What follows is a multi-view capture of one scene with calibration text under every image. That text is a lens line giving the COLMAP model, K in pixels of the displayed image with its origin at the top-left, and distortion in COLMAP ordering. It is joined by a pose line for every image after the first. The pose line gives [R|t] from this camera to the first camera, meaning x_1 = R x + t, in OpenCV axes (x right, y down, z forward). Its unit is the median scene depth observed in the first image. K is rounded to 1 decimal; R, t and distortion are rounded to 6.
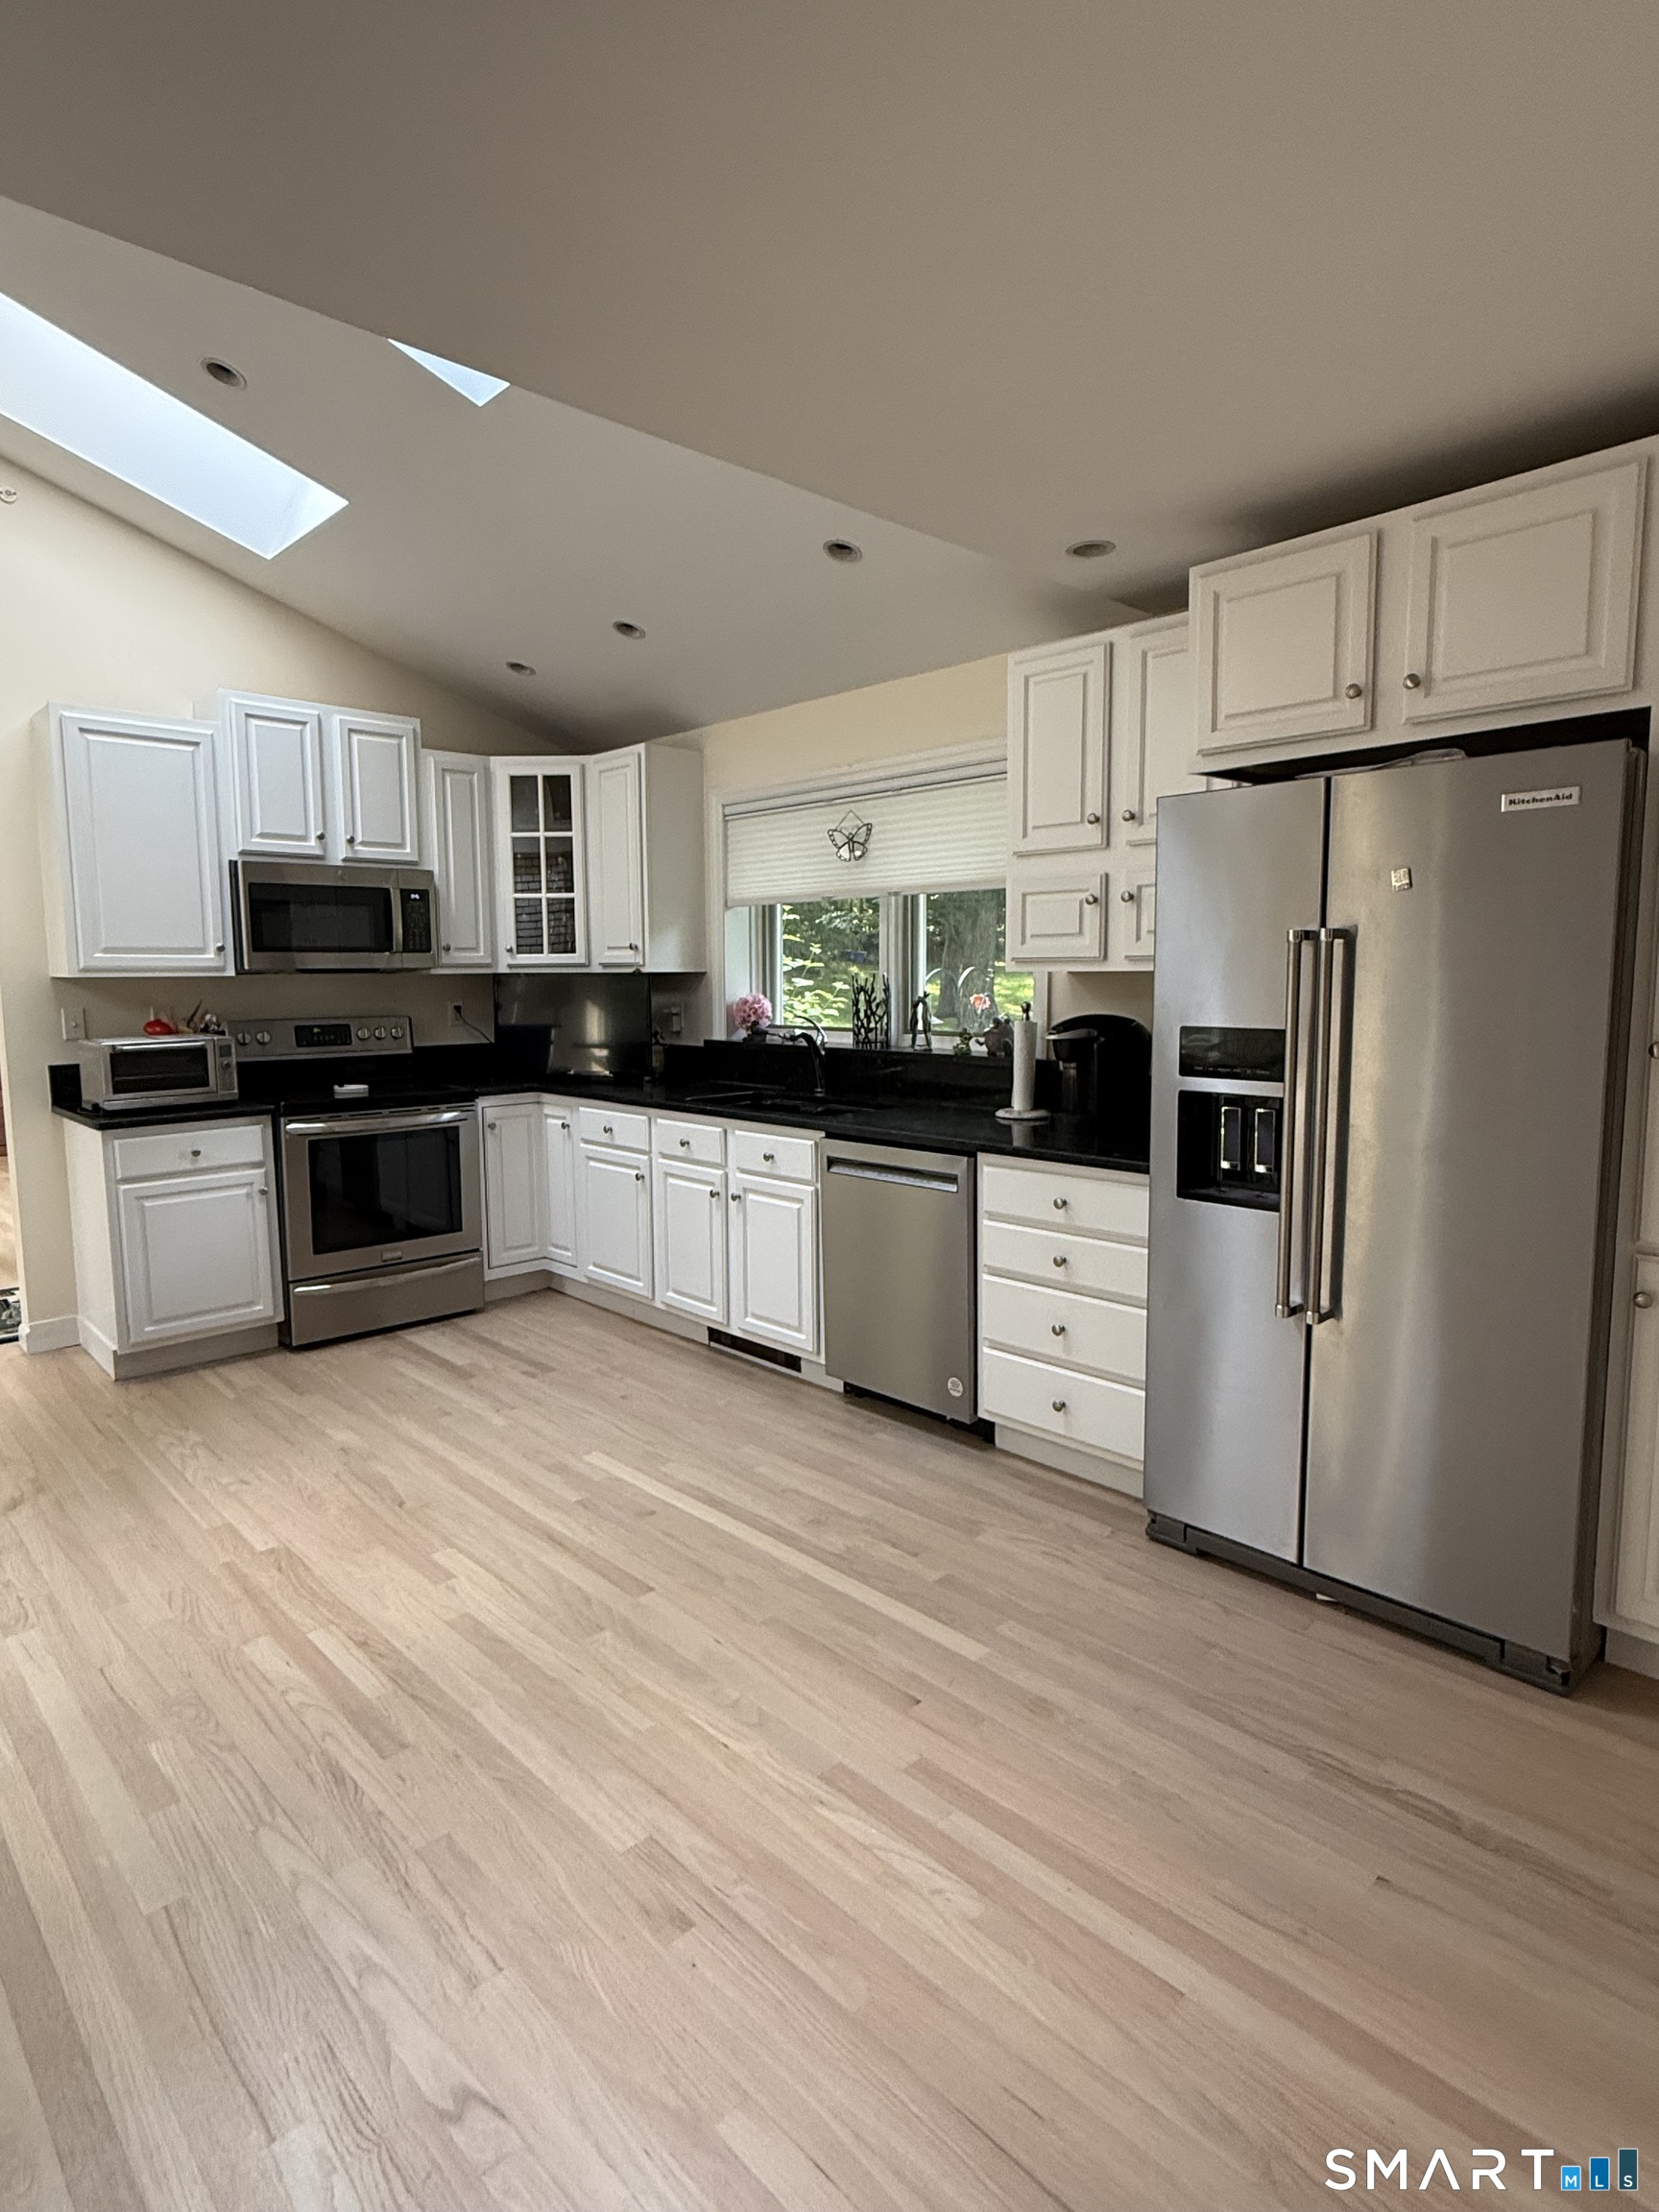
lens RADIAL K [[1181.9, 0, 817.6], [0, 1181.9, 1088.0], [0, 0, 1]] dist [0.004059, -0.000419]
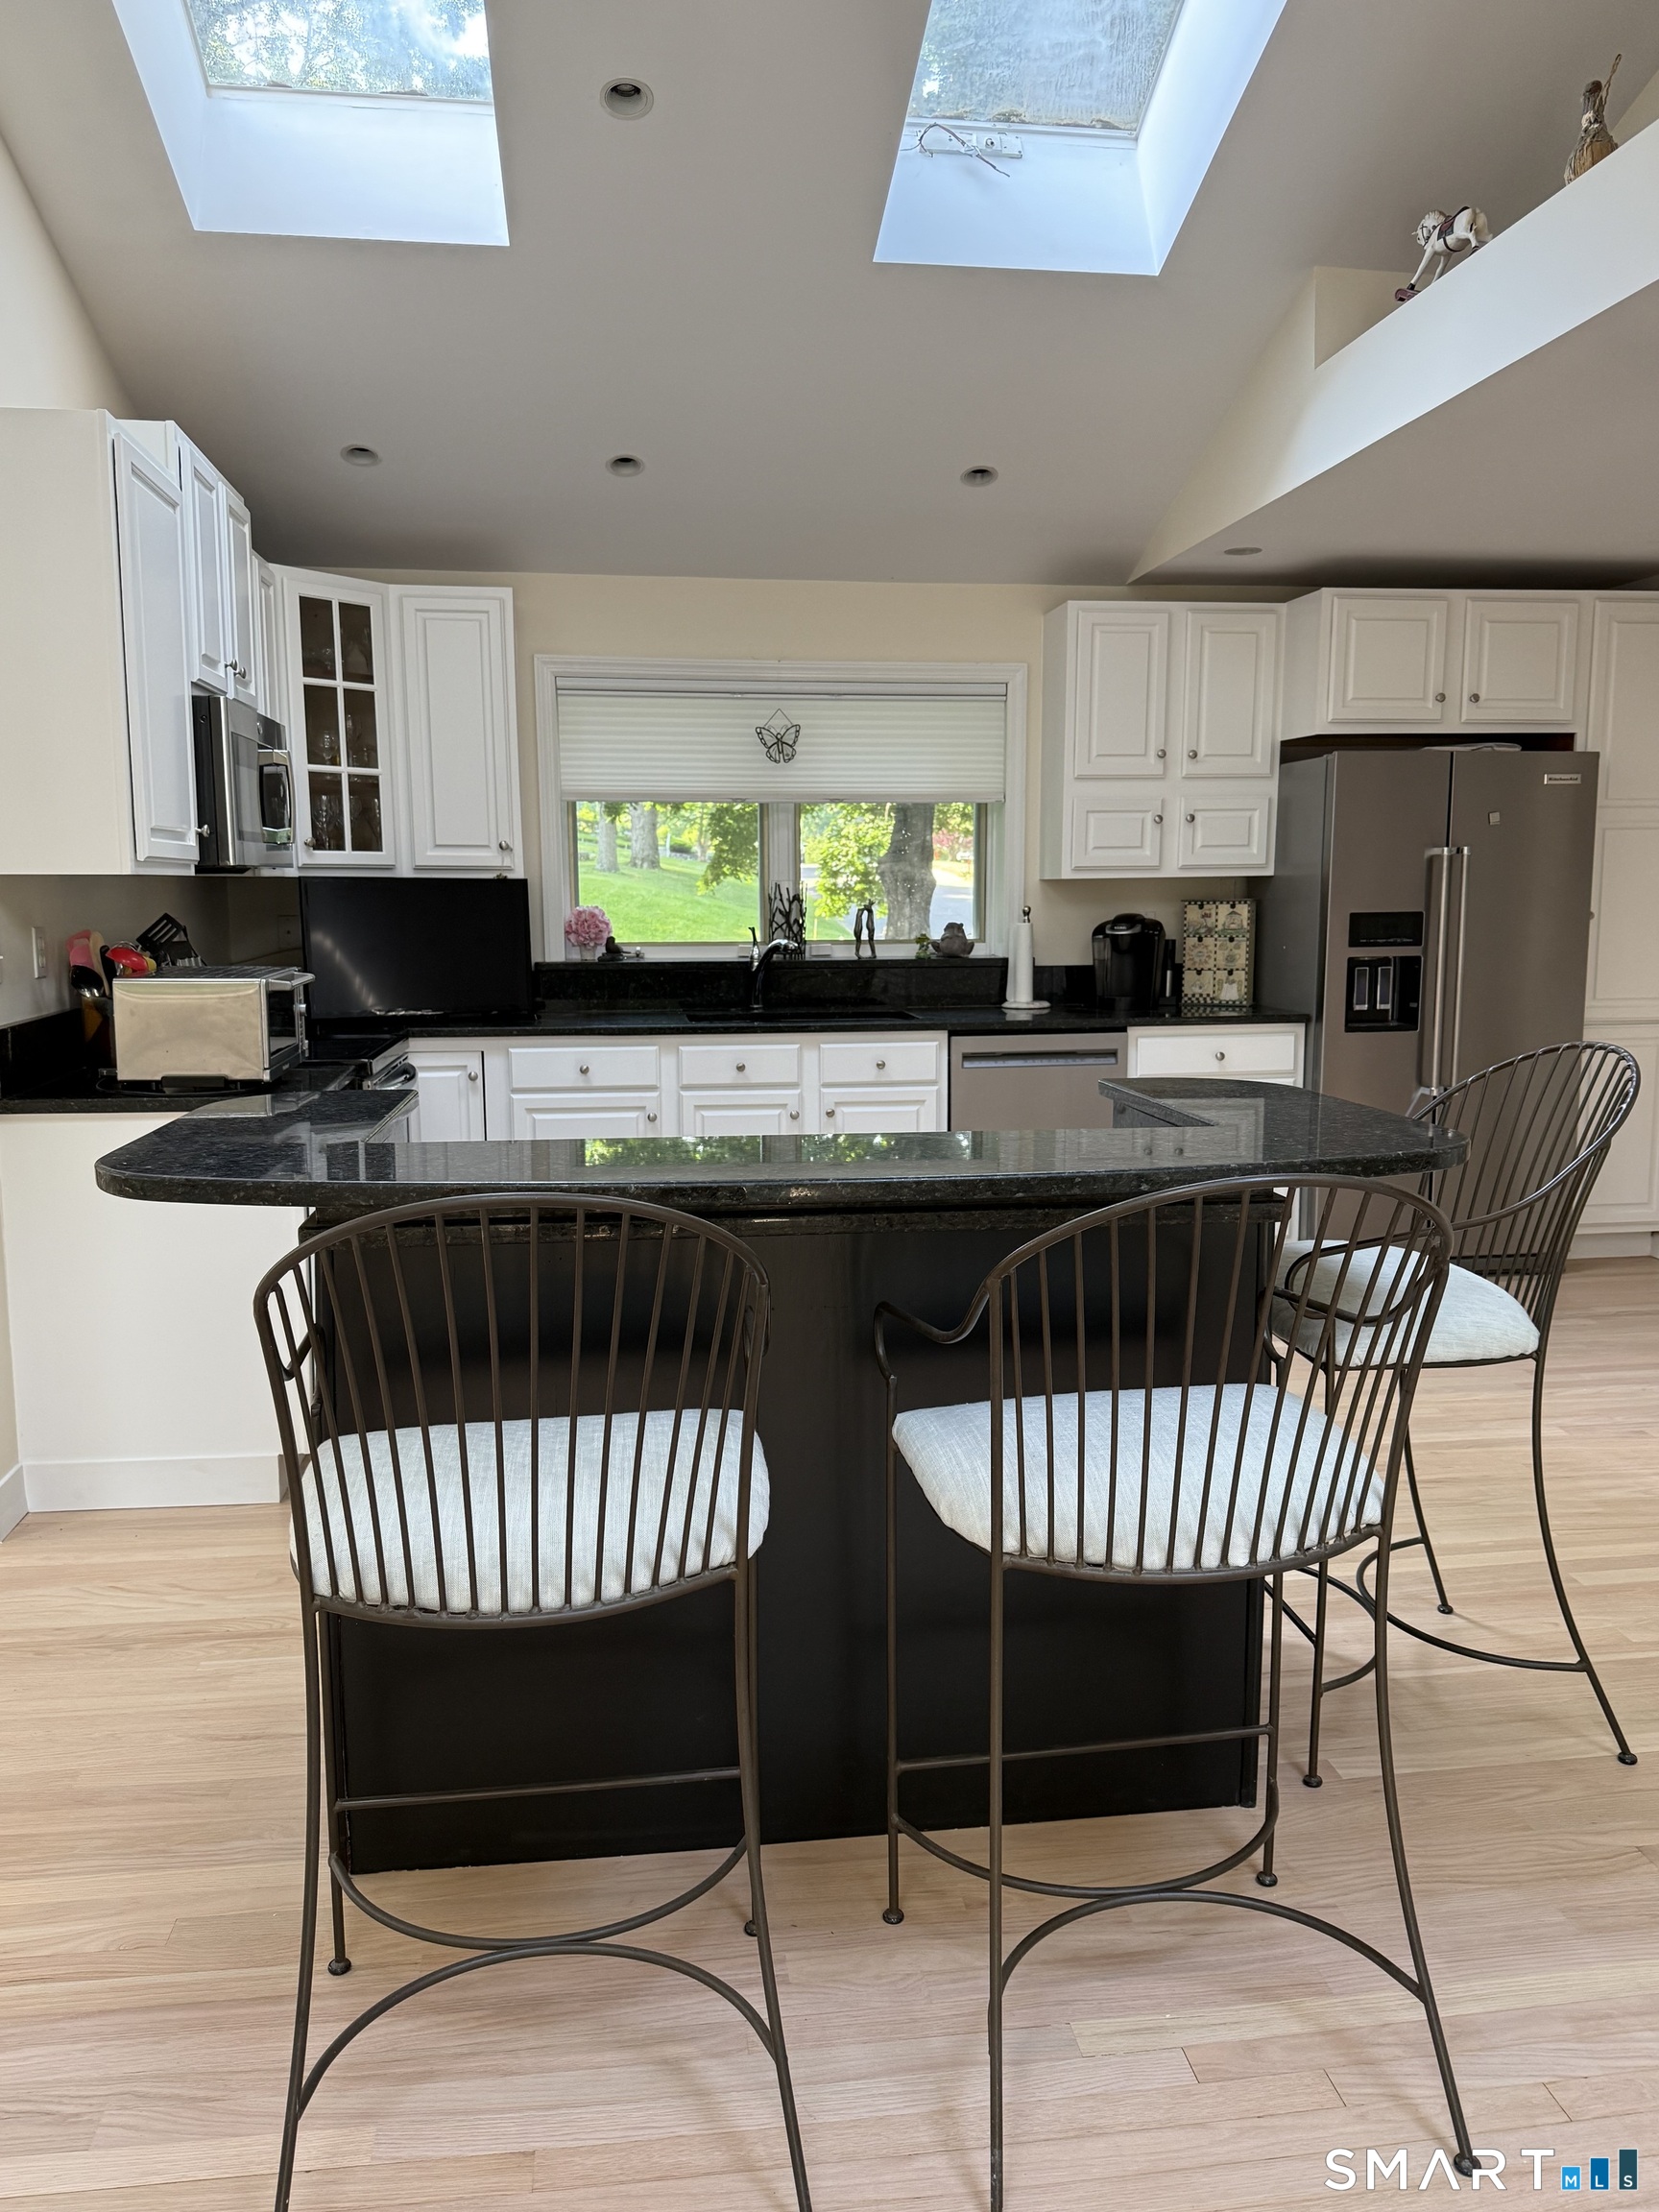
lens RADIAL K [[1560.9, 0, 832.6], [0, 1560.9, 1100.2], [0, 0, 1]] dist [0.000423, -0.002154]
pose [[0.590244, -0.090878, 0.802093, -1.194397], [0.082644, 0.995225, 0.051944, 0.018879], [-0.802983, 0.035629, 0.594936, 0.286626]]
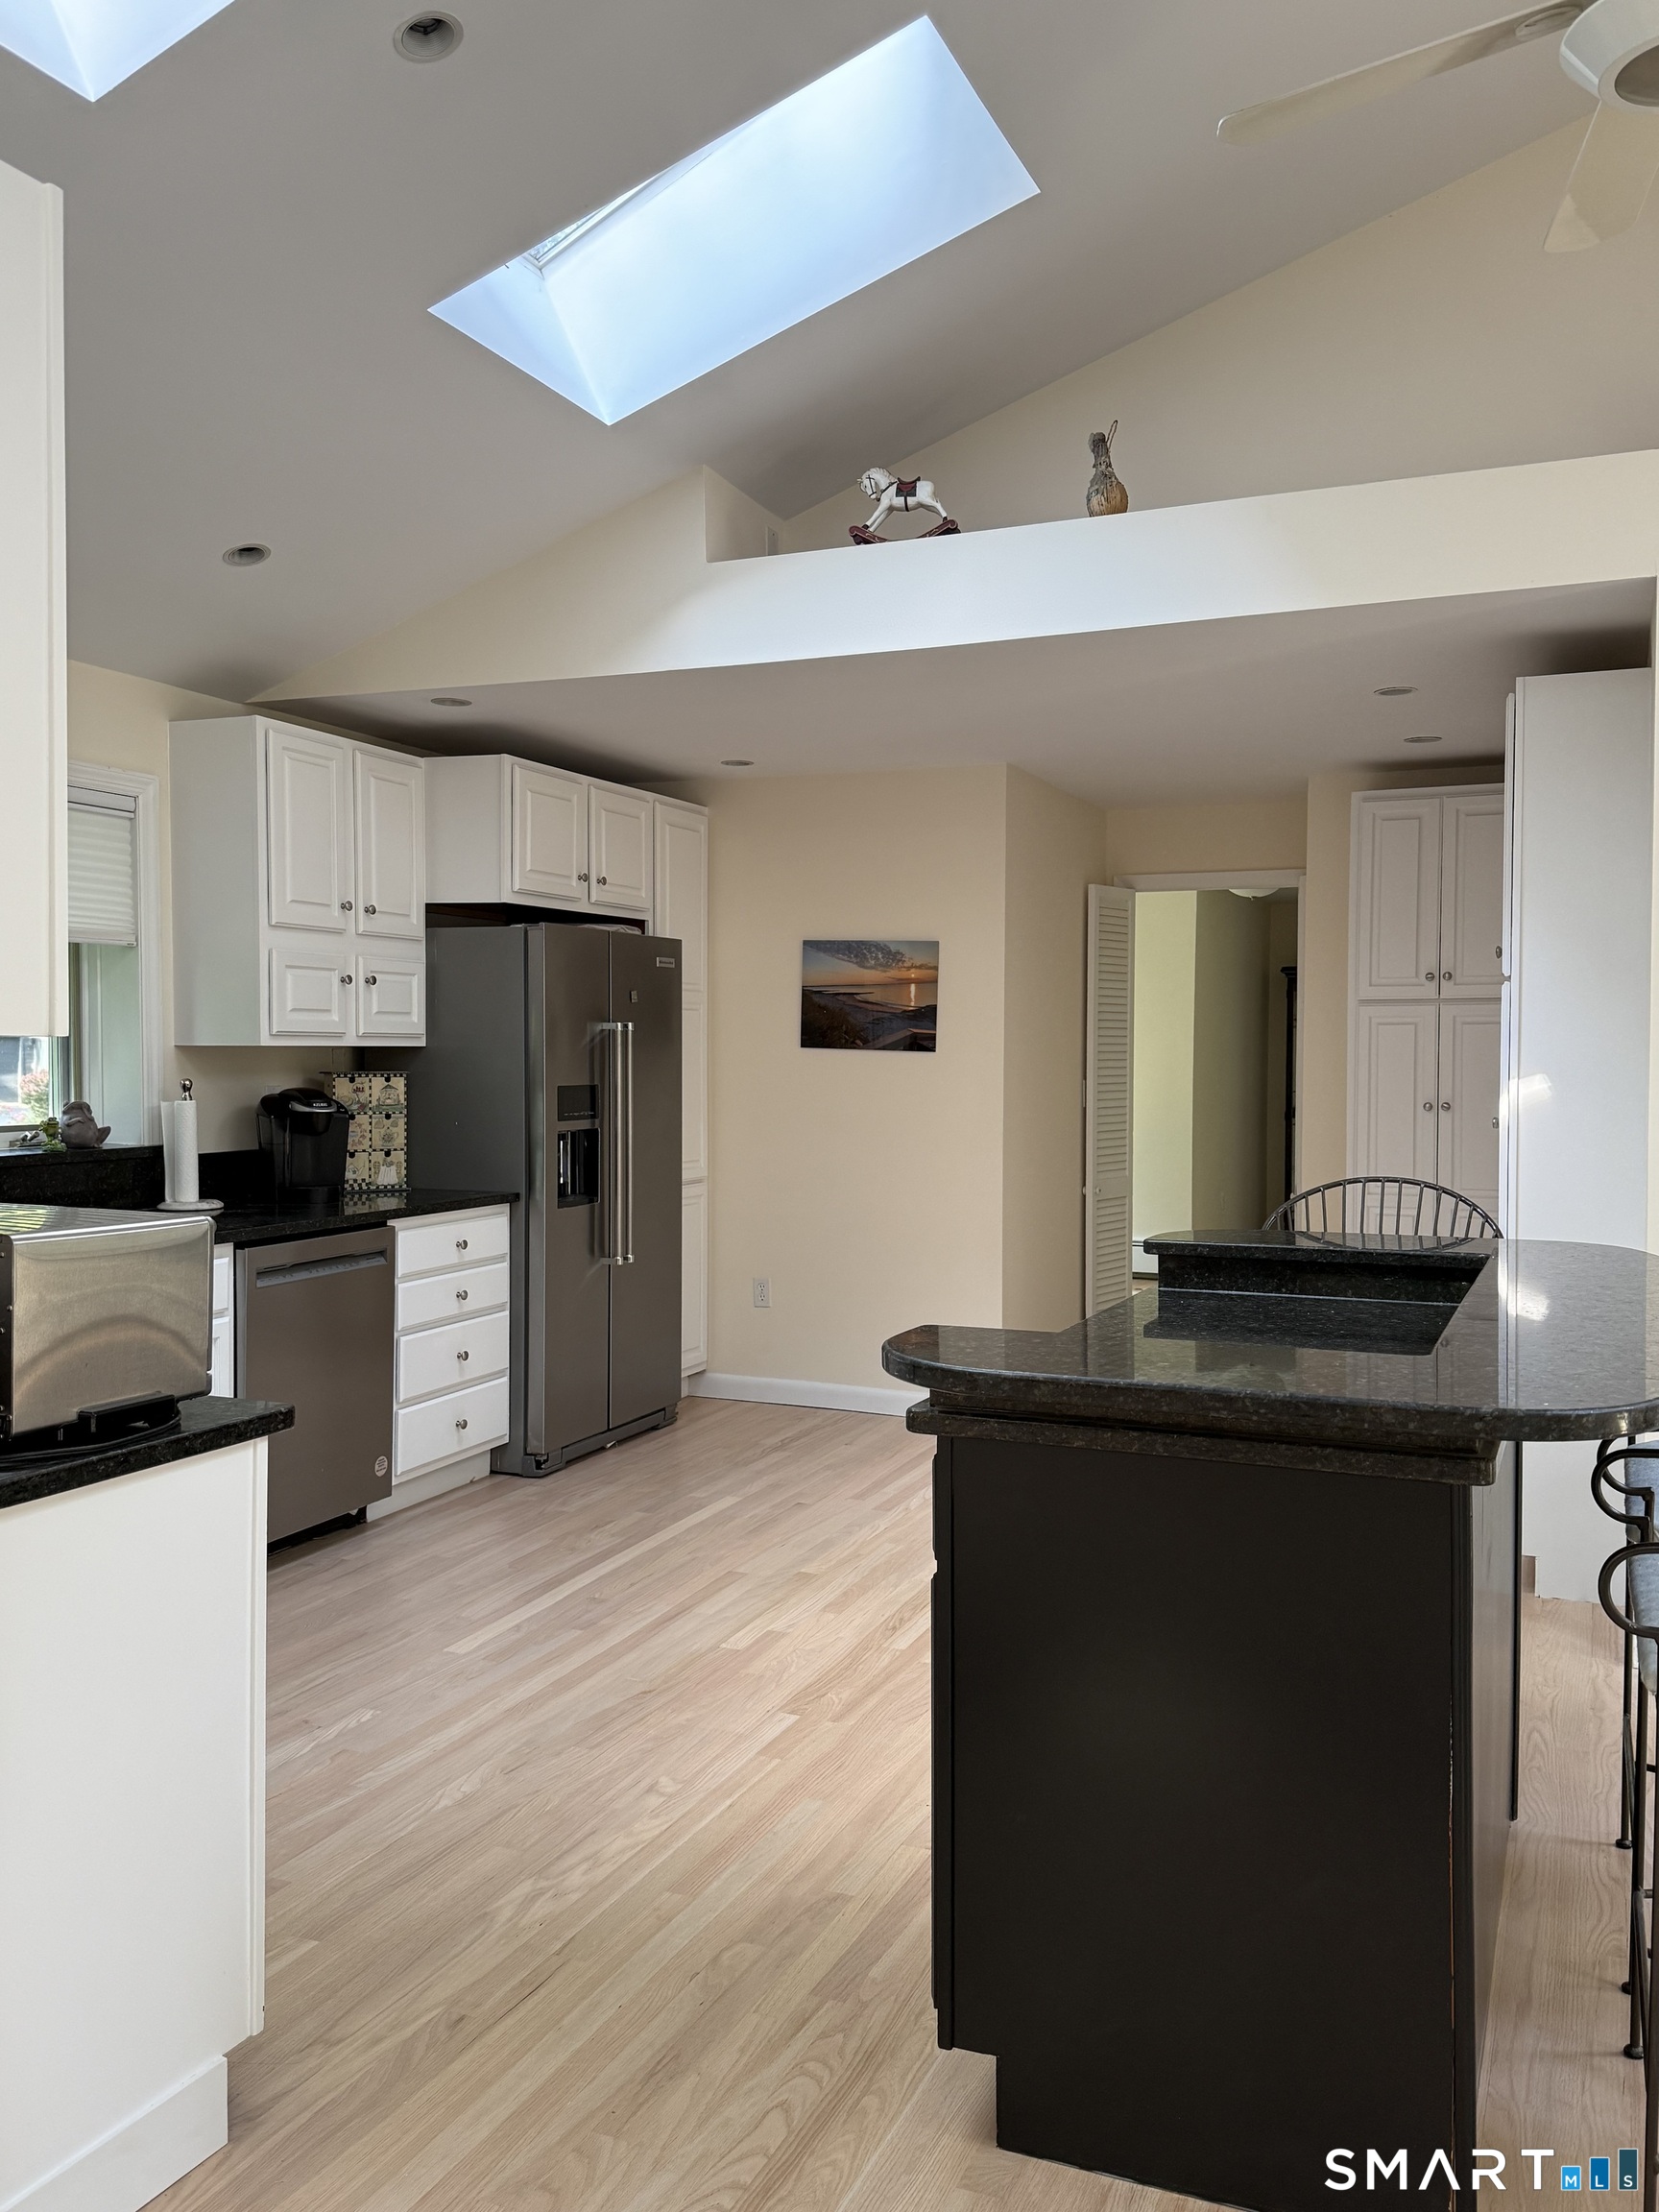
lens RADIAL K [[1781.6, 0, 831.4], [0, 1781.6, 1115.9], [0, 0, 1]] dist [0.003377, -0.003345]
pose [[-0.401105, -0.022052, 0.915767, -1.306214], [0.093089, 0.993554, 0.064698, -0.091681], [-0.911290, 0.111199, -0.396466, 1.145550]]
